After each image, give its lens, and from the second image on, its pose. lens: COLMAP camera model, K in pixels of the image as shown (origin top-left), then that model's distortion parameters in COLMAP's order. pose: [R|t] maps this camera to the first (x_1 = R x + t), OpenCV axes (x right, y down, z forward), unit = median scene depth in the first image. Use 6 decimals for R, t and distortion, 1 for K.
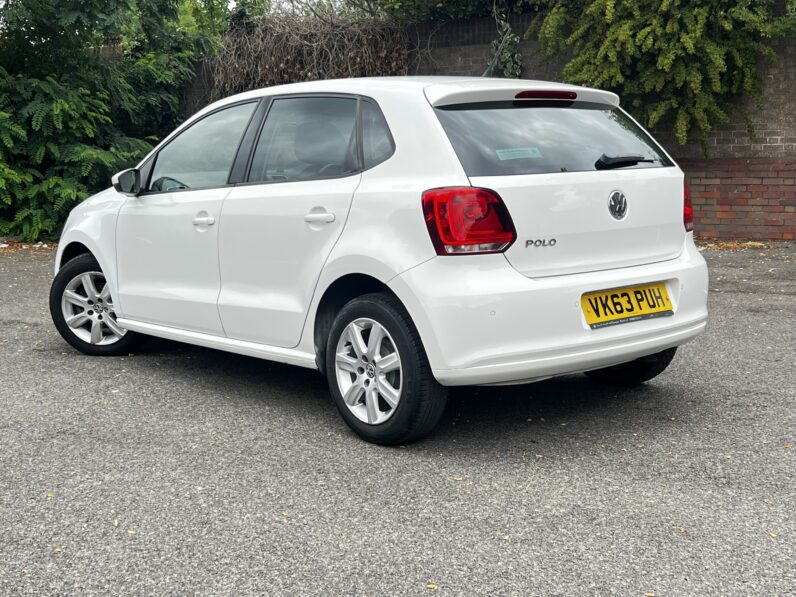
lens RADIAL K [[1090.8, 0, 397.3], [0, 1090.8, 266.8], [0, 0, 1]] dist [0.204476, -0.691101]
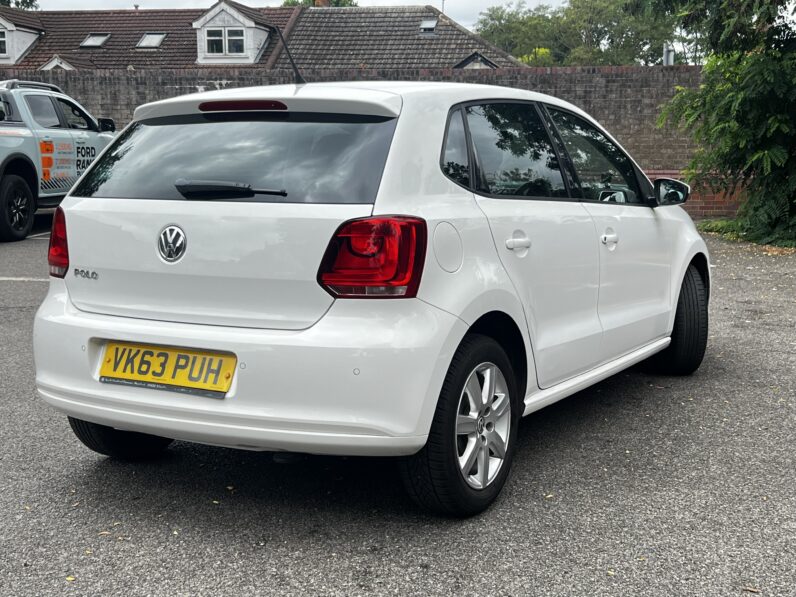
lens RADIAL K [[1090.8, 0, 397.3], [0, 1090.8, 266.8], [0, 0, 1]] dist [0.204476, -0.691101]
pose [[0.335763, 0.119156, -0.934379, 1.016555], [-0.106719, 0.990392, 0.087950, -0.128743], [0.935881, 0.070186, 0.345254, 0.881103]]
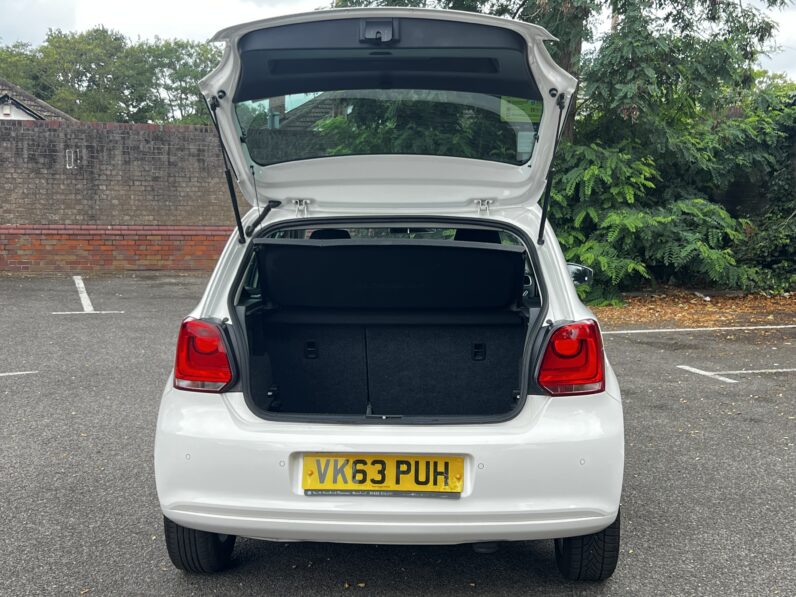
lens RADIAL K [[1090.8, 0, 397.3], [0, 1090.8, 266.8], [0, 0, 1]] dist [0.204476, -0.691101]
pose [[0.732593, 0.072178, -0.676829, 0.780141], [-0.095981, 0.995381, 0.002260, -0.128010], [0.673866, 0.063307, 0.736137, 0.381443]]
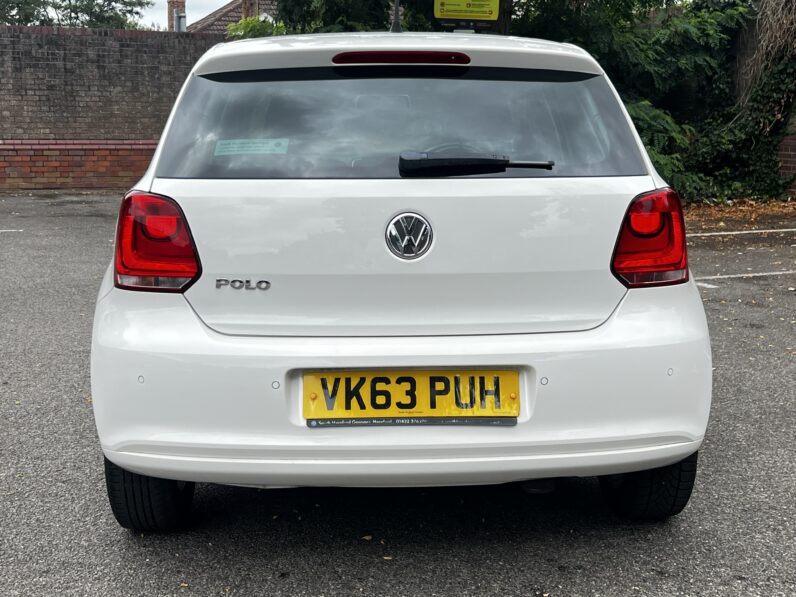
lens RADIAL K [[1090.8, 0, 397.3], [0, 1090.8, 266.8], [0, 0, 1]] dist [0.204476, -0.691101]
pose [[0.790817, 0.100527, -0.603741, 0.572994], [-0.080907, 0.994933, 0.059687, -0.075383], [0.606682, 0.001645, 0.794943, 0.506510]]
